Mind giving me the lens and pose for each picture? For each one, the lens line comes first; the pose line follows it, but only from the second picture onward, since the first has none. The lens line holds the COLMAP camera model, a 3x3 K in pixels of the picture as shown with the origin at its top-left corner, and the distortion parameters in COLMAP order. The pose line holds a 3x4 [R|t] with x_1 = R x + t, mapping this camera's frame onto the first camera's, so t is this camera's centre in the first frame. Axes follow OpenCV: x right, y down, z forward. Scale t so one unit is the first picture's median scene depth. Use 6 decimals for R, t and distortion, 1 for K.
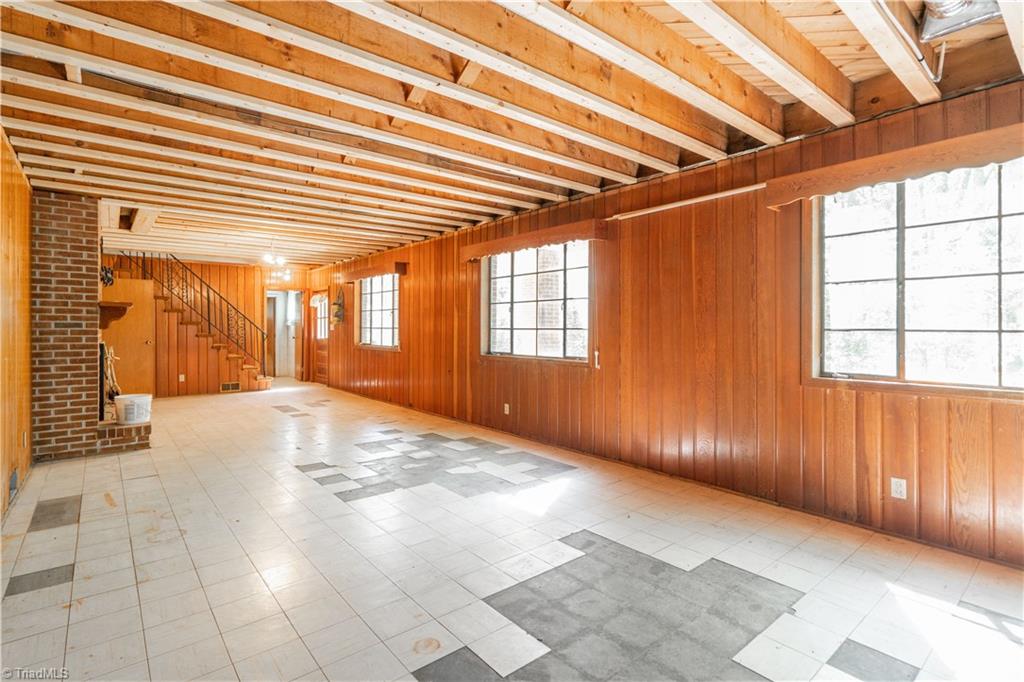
lens RADIAL K [[472.1, 0, 530.3], [0, 472.1, 330.2], [0, 0, 1]] dist [-0.008305, 0.003559]
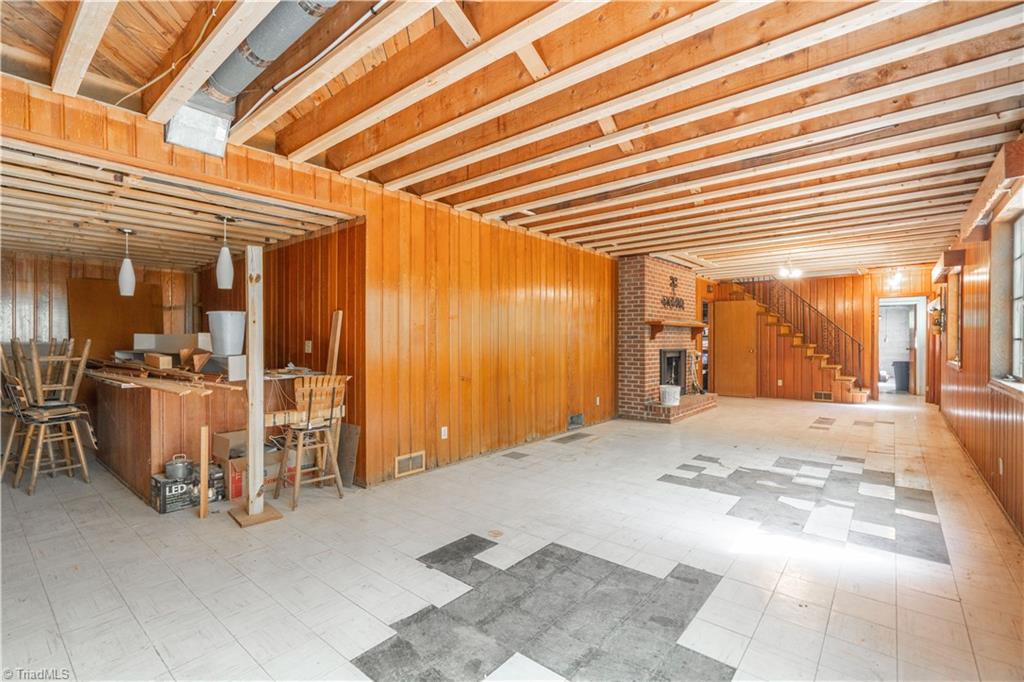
lens RADIAL K [[472.1, 0, 511.7], [0, 472.1, 337.6], [0, 0, 1]] dist [-0.008305, 0.003559]
pose [[0.184014, -0.003978, -0.982916, 0.642887], [-0.005122, 0.999974, -0.005006, 0.002268], [0.982910, 0.005955, 0.183988, 0.348916]]
